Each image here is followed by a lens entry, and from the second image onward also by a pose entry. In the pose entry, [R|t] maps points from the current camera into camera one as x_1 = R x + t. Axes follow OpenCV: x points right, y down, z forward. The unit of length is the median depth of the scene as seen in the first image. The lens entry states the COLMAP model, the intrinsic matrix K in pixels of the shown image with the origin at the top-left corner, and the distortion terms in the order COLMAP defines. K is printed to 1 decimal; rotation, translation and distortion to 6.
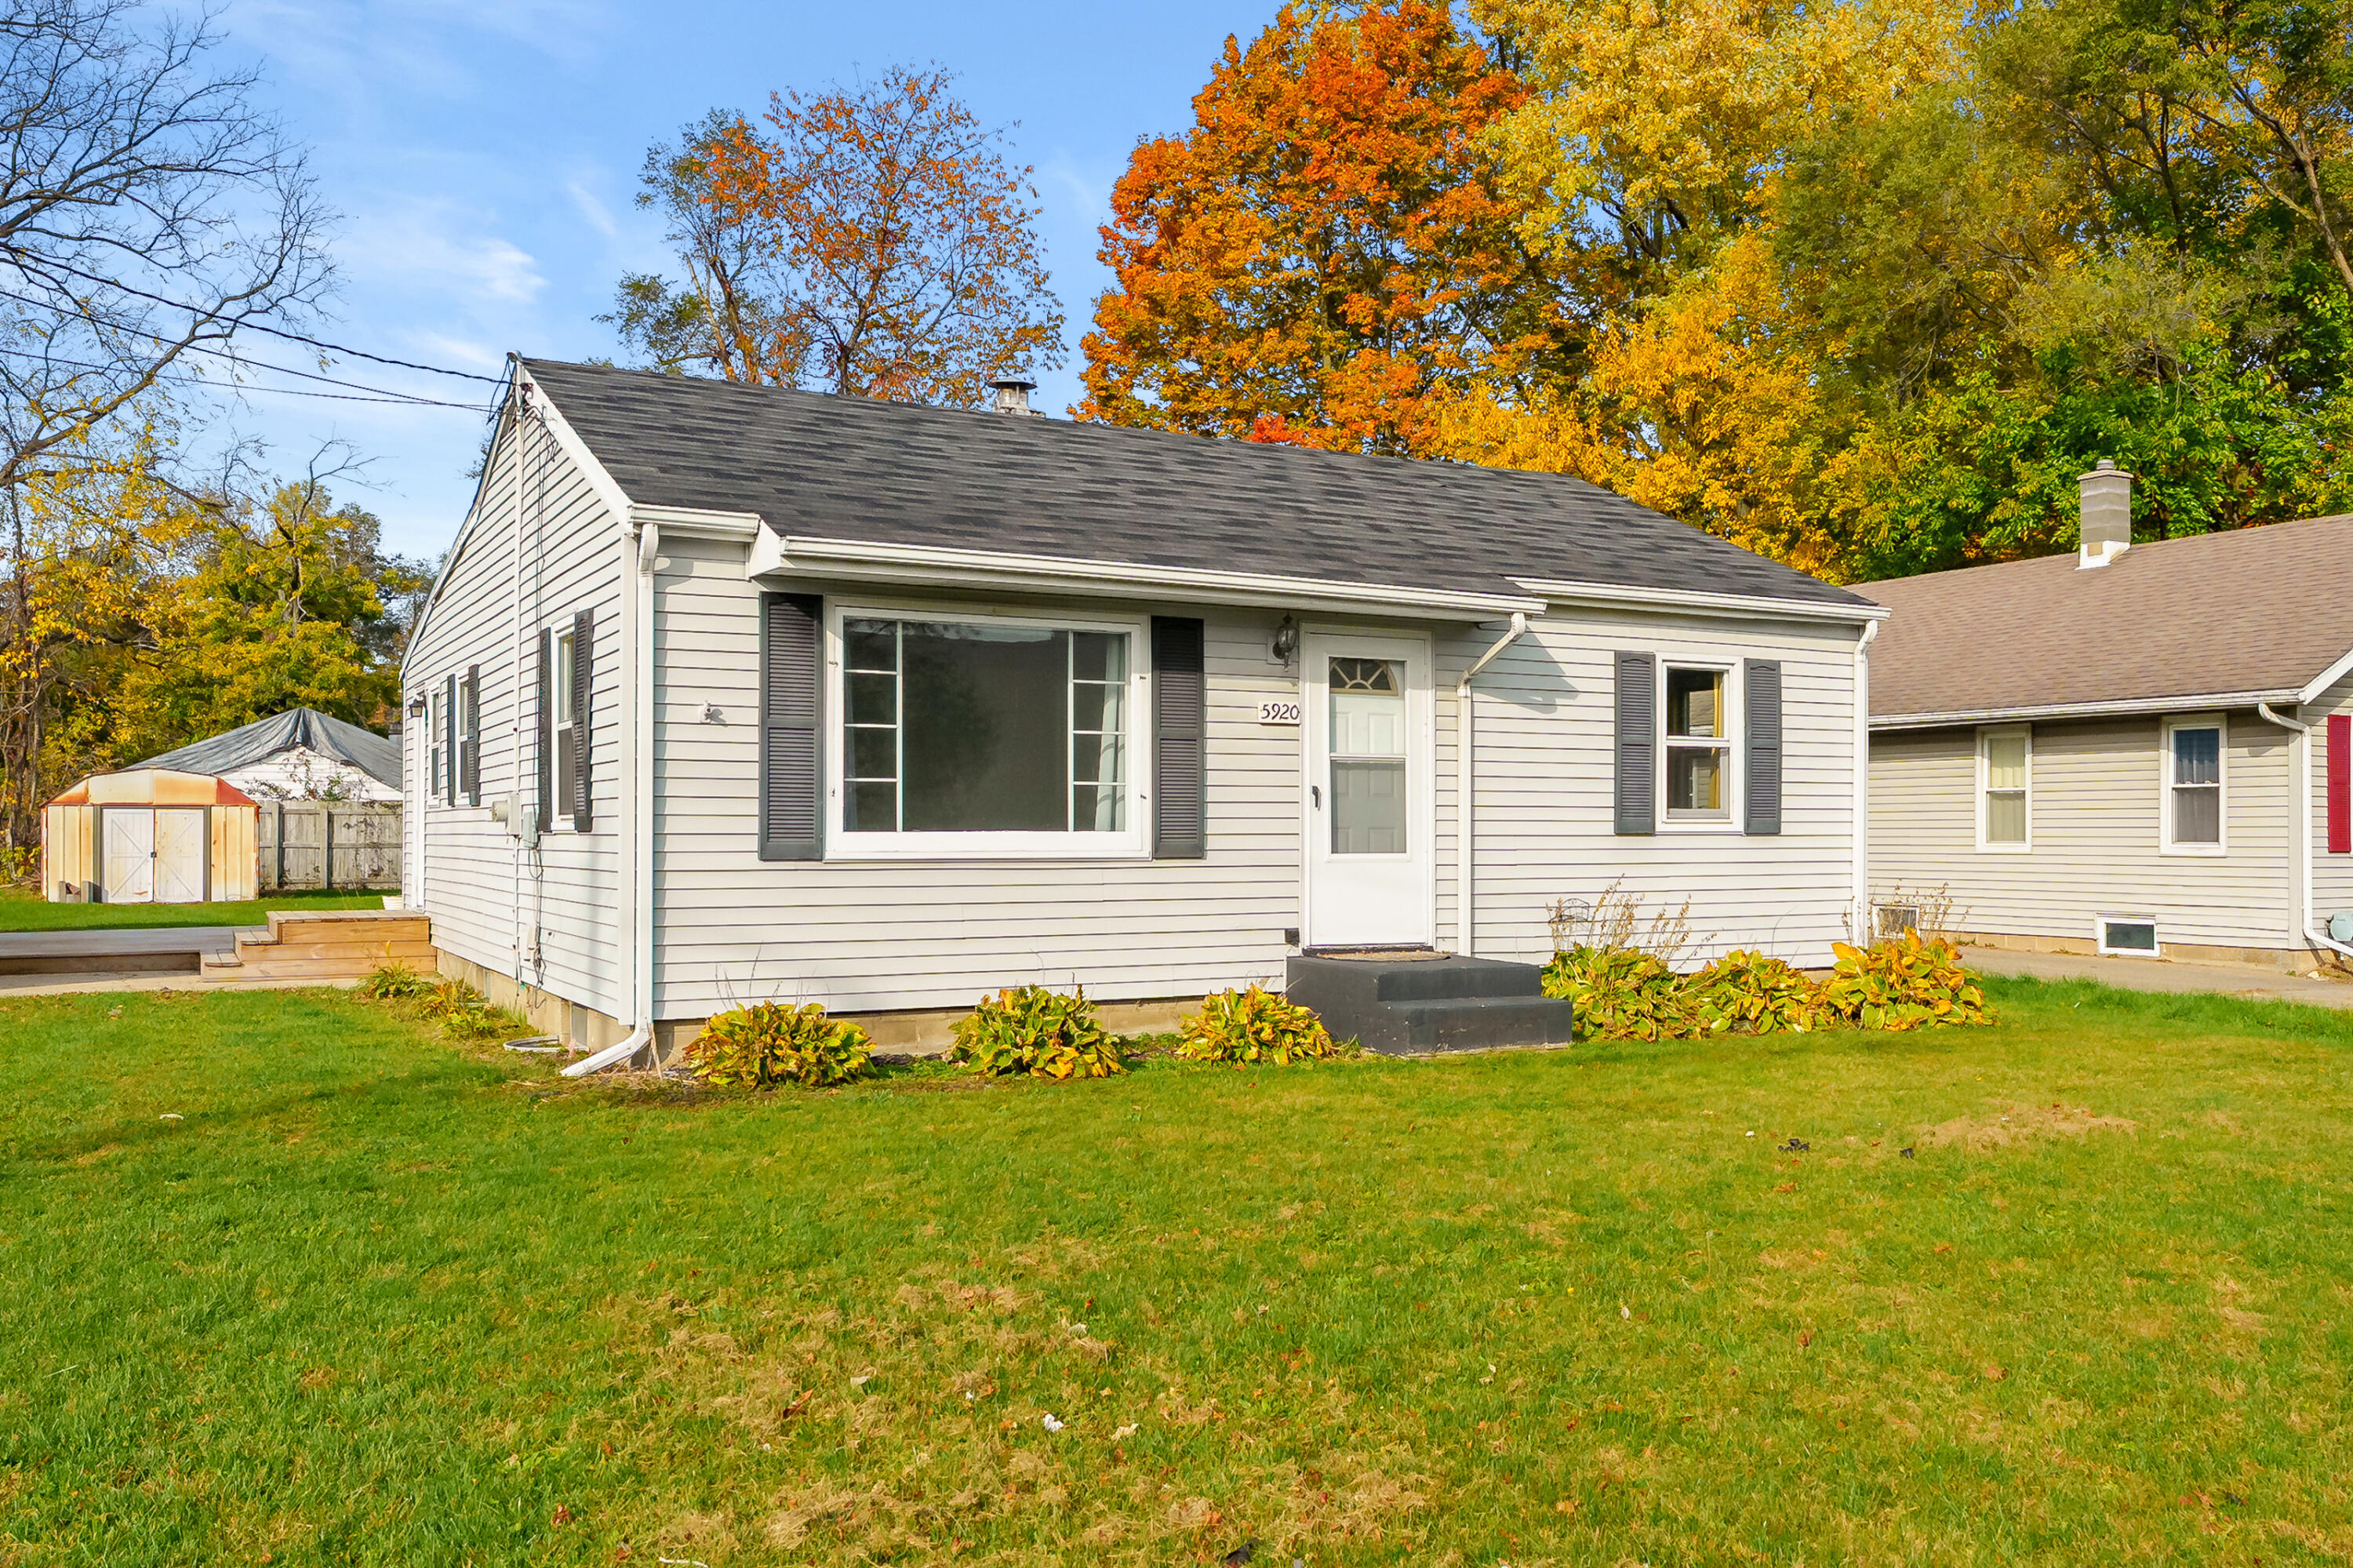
lens RADIAL K [[1992.2, 0, 1300.2], [0, 1992.2, 812.1], [0, 0, 1]] dist [-0.000068, -0.000770]
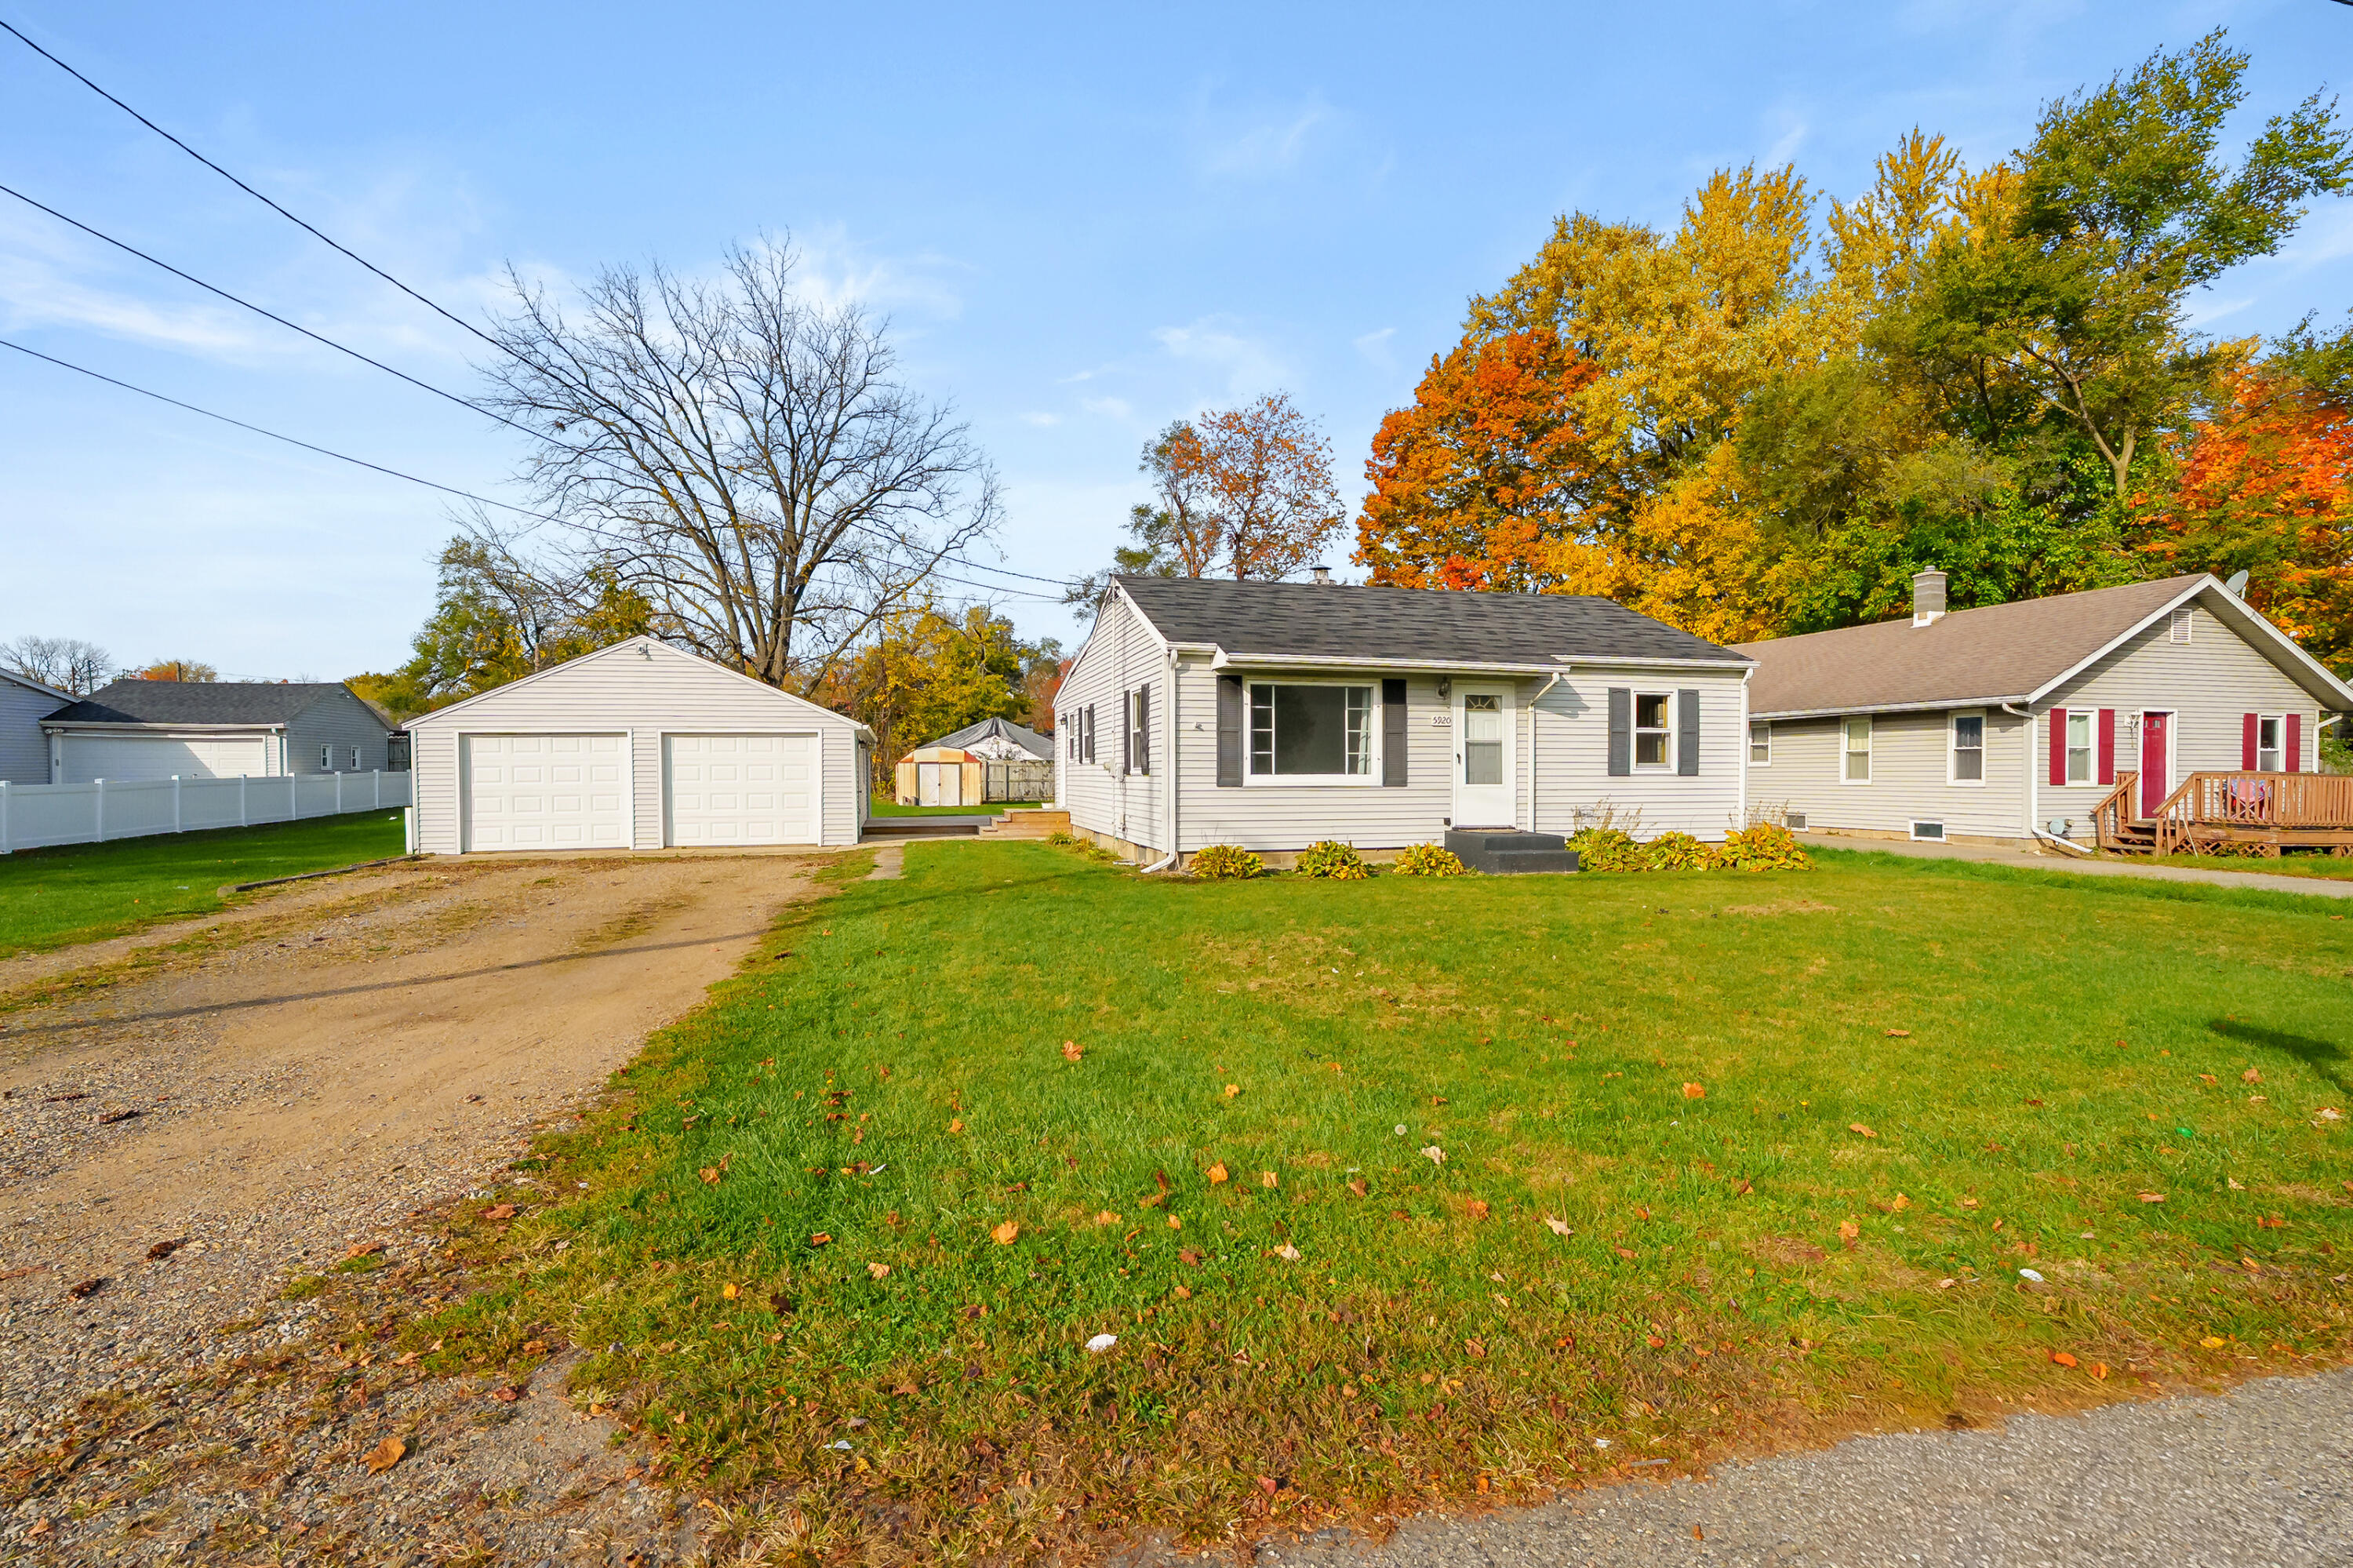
lens RADIAL K [[1086.3, 0, 1175.5], [0, 1086.3, 778.4], [0, 0, 1]] dist [-0.000079, 0.000114]
pose [[0.961983, 0.000113, -0.273109, 0.020602], [0.003788, 0.999898, 0.013755, -0.001989], [0.273083, -0.014267, 0.961885, -0.144027]]
